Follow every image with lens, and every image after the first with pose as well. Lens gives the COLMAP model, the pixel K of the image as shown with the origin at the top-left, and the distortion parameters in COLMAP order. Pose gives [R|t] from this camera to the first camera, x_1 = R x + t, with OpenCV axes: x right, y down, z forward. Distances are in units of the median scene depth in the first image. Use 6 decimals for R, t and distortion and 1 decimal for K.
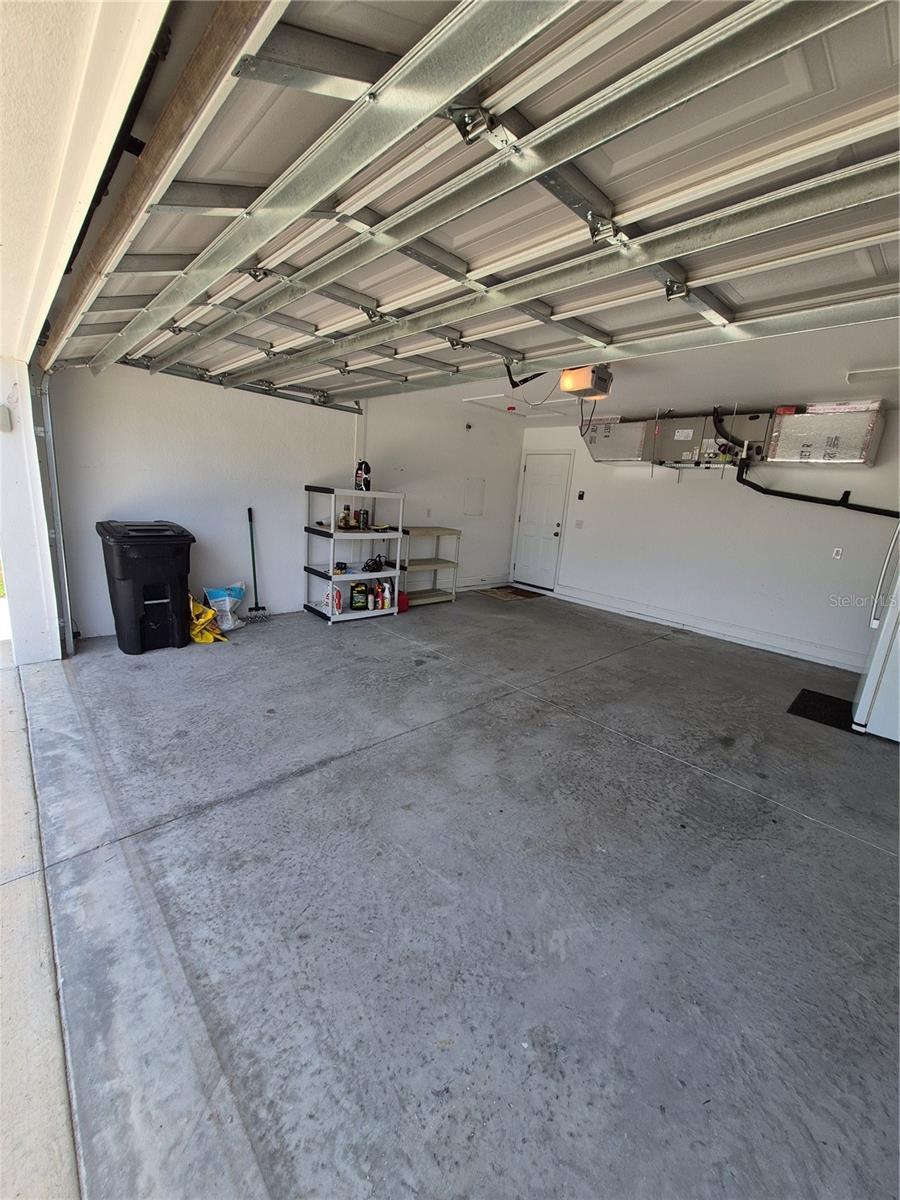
lens RADIAL K [[468.4, 0, 453.7], [0, 468.4, 598.2], [0, 0, 1]] dist [-0.000072, -0.000390]
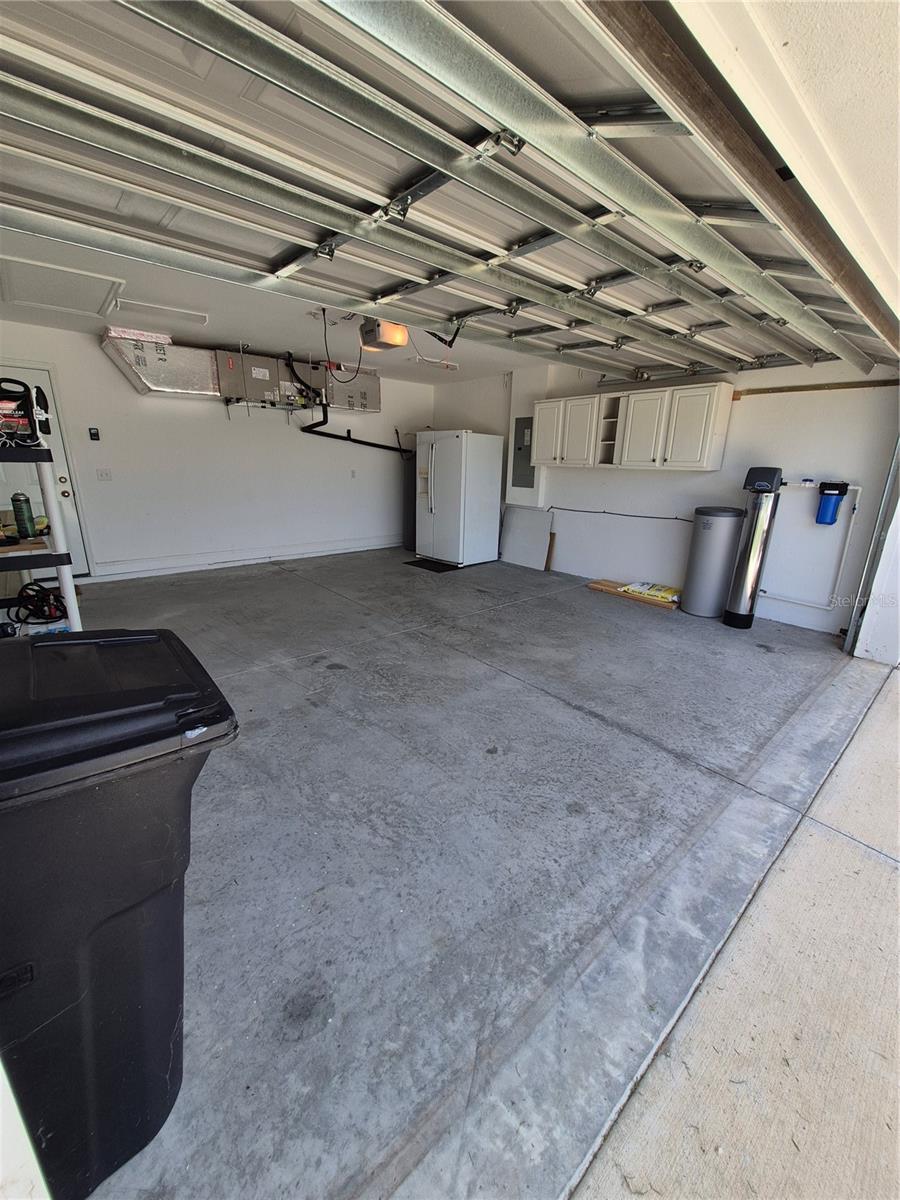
lens RADIAL K [[468.4, 0, 453.7], [0, 468.4, 598.2], [0, 0, 1]] dist [-0.000072, -0.000390]
pose [[0.045263, -0.355627, 0.933531, -1.173052], [0.198376, 0.919078, 0.340503, -0.309902], [-0.979080, 0.169778, 0.112148, 1.057484]]
